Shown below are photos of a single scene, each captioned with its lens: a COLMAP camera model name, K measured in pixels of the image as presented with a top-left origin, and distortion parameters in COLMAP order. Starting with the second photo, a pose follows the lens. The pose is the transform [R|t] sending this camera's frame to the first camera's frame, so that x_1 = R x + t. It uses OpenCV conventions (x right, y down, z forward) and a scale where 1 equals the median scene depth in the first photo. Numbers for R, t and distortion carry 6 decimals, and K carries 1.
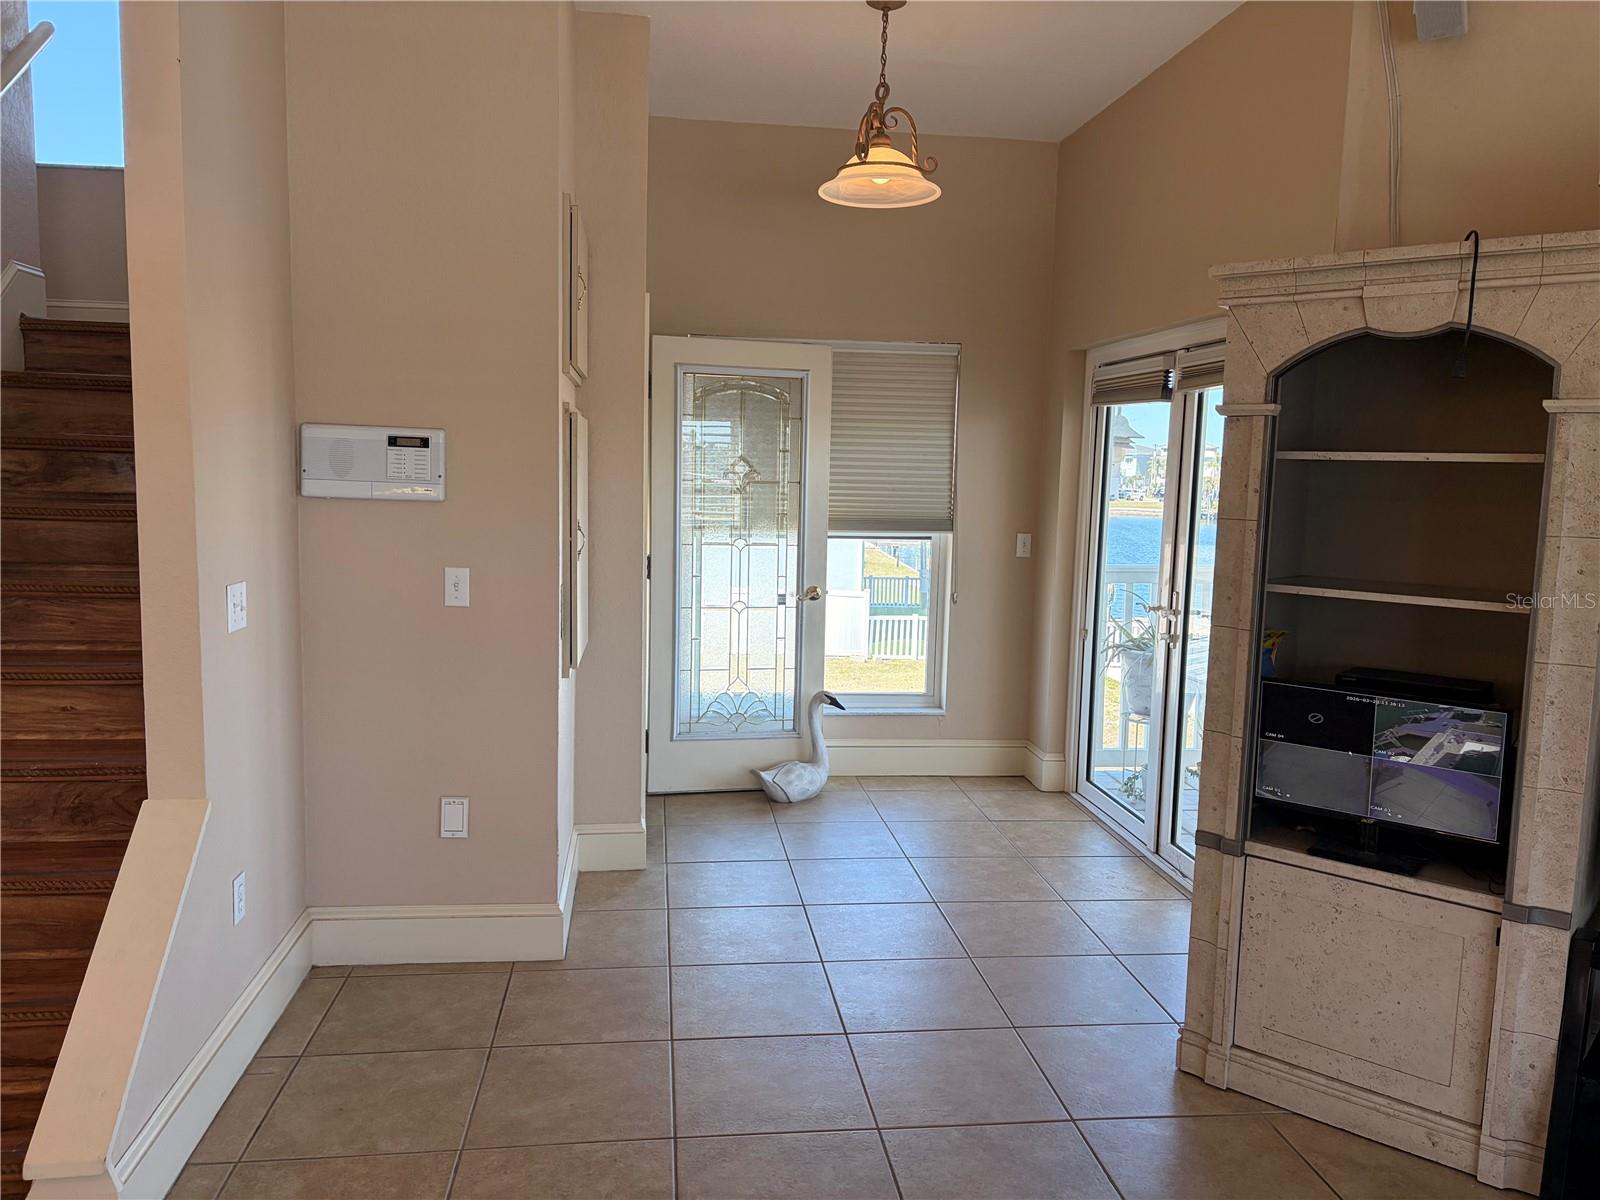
lens RADIAL K [[1200.2, 0, 812.6], [0, 1200.2, 589.7], [0, 0, 1]] dist [0.057264, -0.063575]
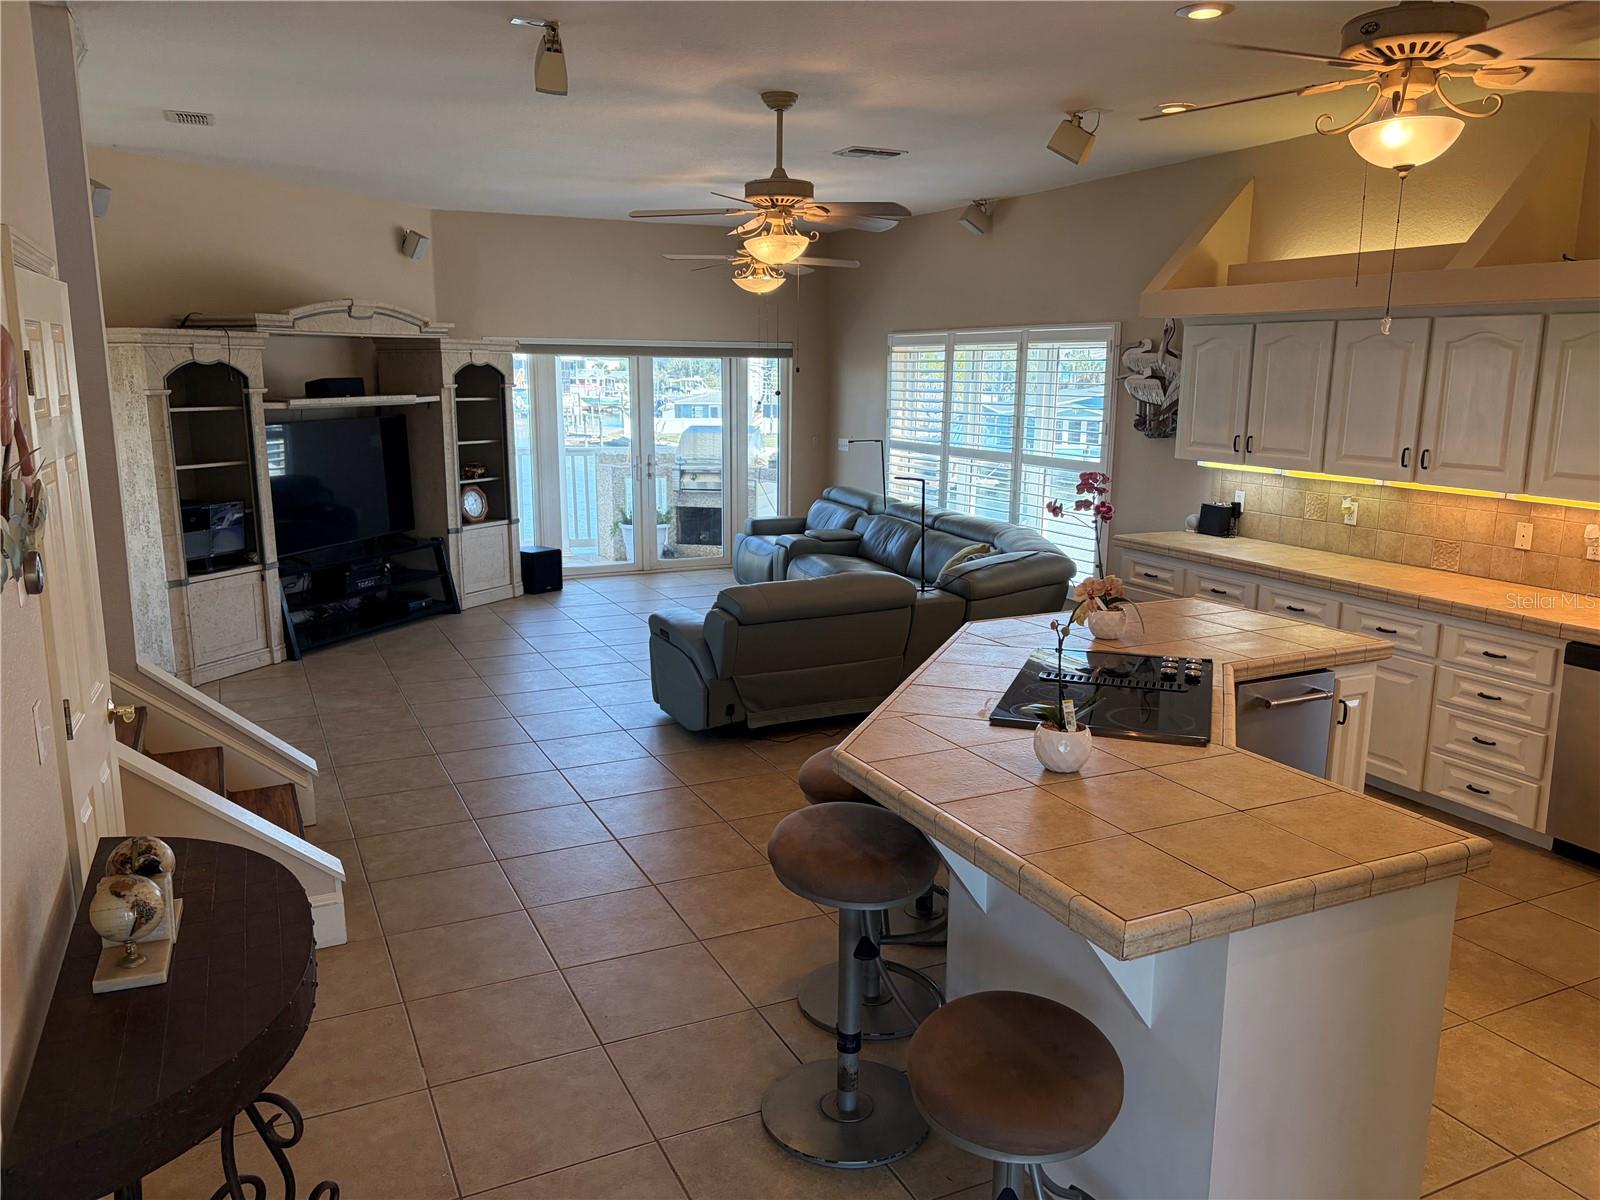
lens RADIAL K [[1200.2, 0, 809.1], [0, 1200.2, 604.8], [0, 0, 1]] dist [0.057264, -0.063575]
pose [[-0.321399, -0.212682, 0.922751, -2.335308], [0.083781, 0.964243, 0.251427, -0.245388], [-0.943230, 0.158117, -0.292088, 0.594626]]
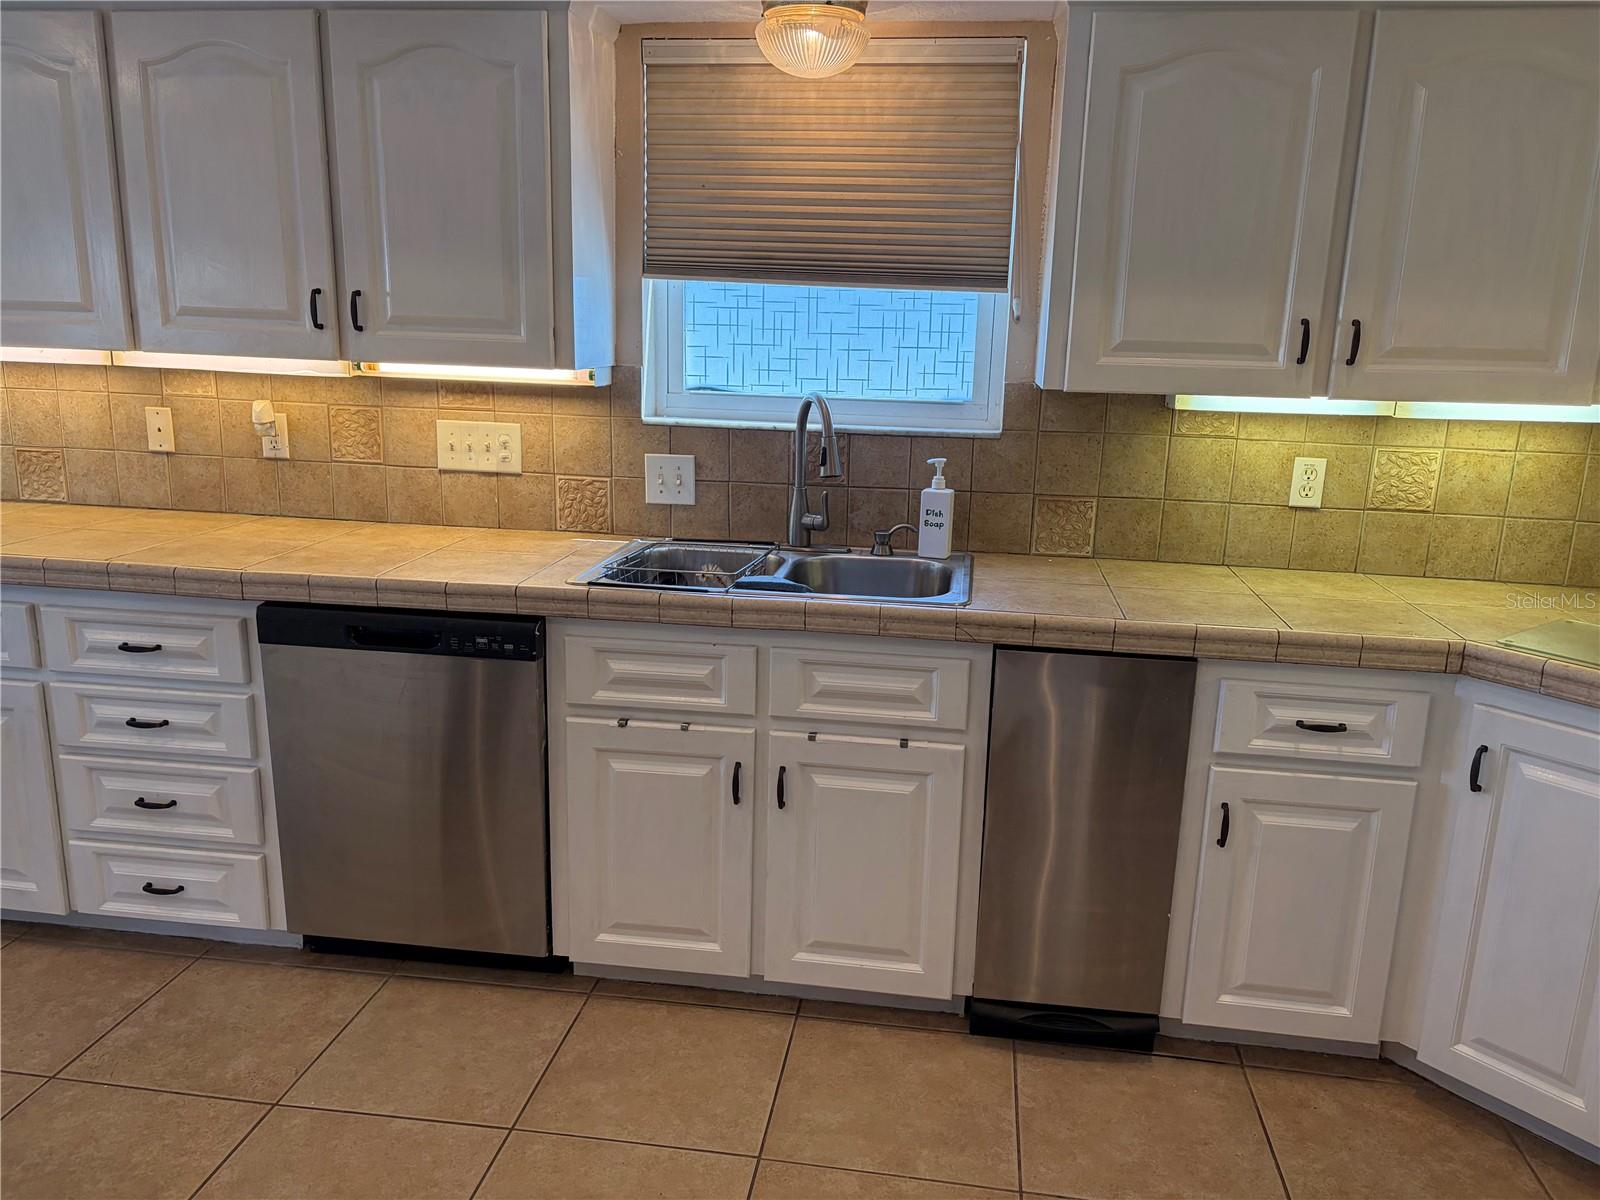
lens RADIAL K [[1200.2, 0, 804.7], [0, 1200.2, 605.6], [0, 0, 1]] dist [0.057264, -0.063575]
pose [[-0.964055, -0.113148, 0.240408, -1.776263], [-0.026155, 0.940814, 0.337913, -0.016533], [-0.264414, 0.319479, -0.909955, -0.123362]]
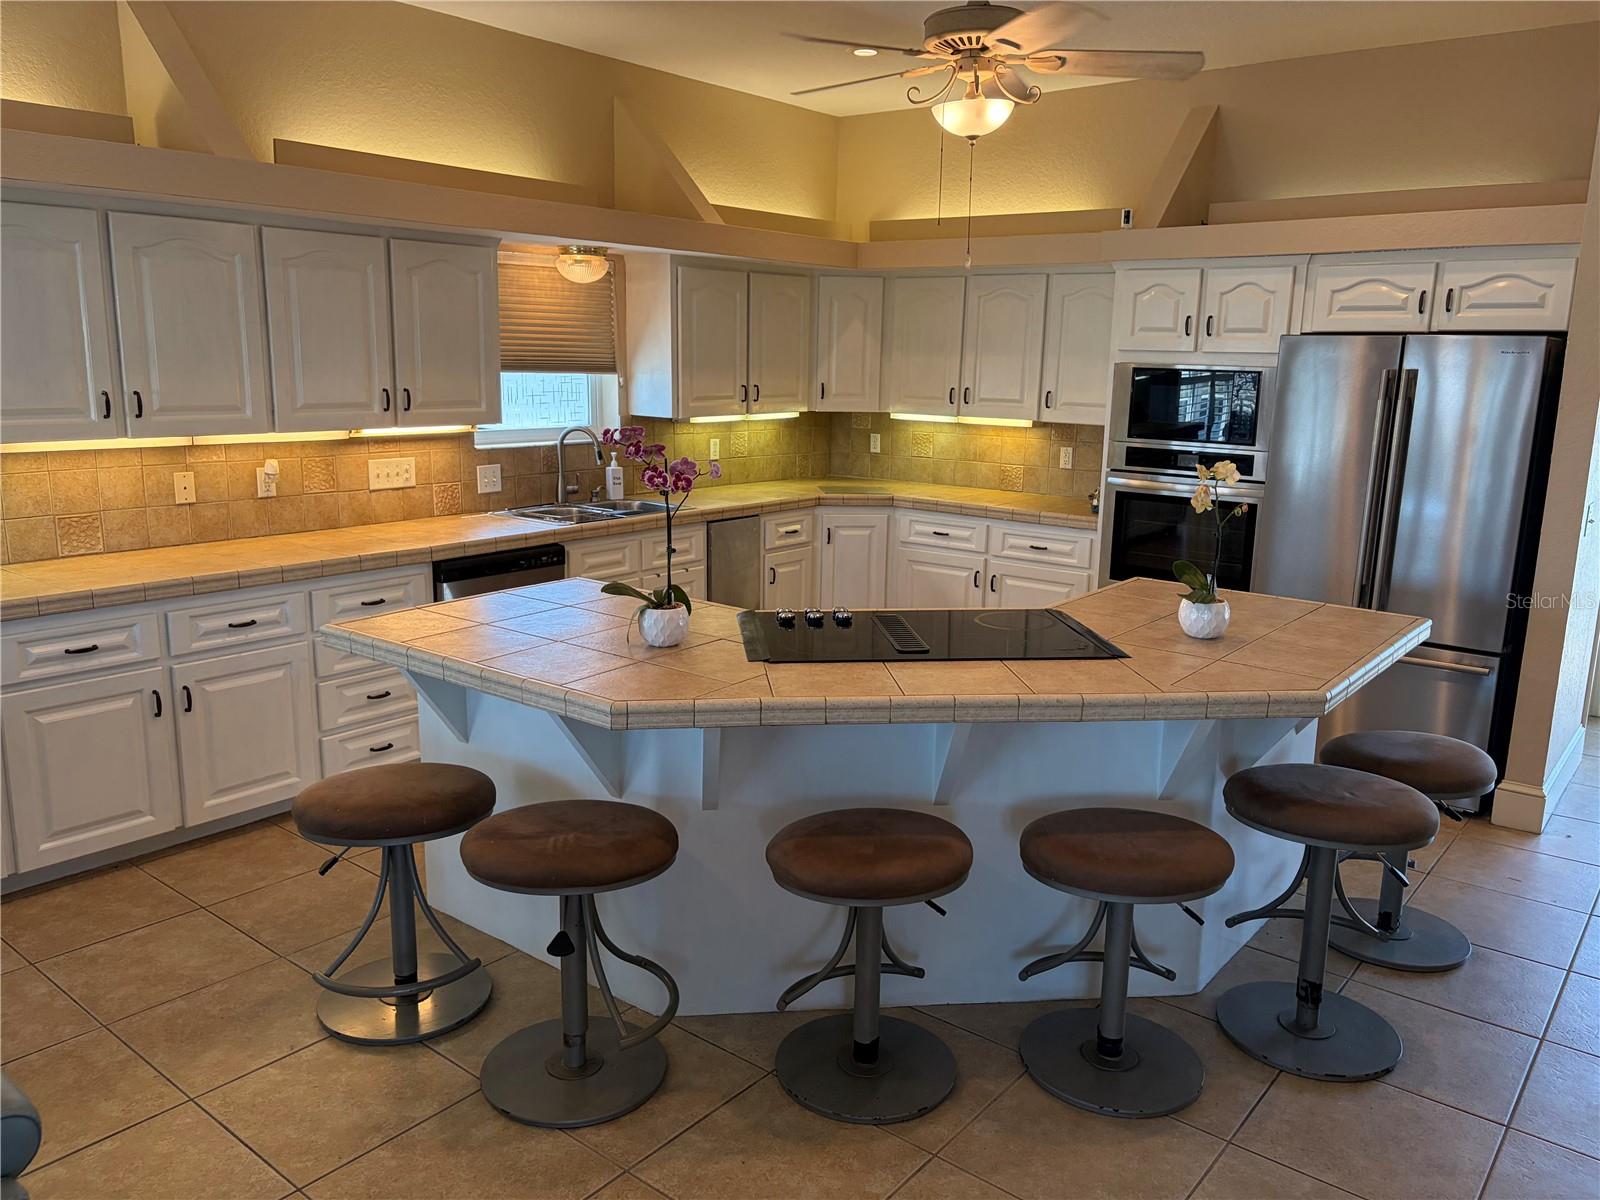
lens RADIAL K [[1200.2, 0, 792.9], [0, 1200.2, 593.7], [0, 0, 1]] dist [0.057264, -0.063575]
pose [[-0.722182, 0.099928, -0.684446, -0.349546], [-0.109851, 0.960382, 0.256122, -0.139623], [0.682924, 0.260154, -0.682594, 0.647898]]
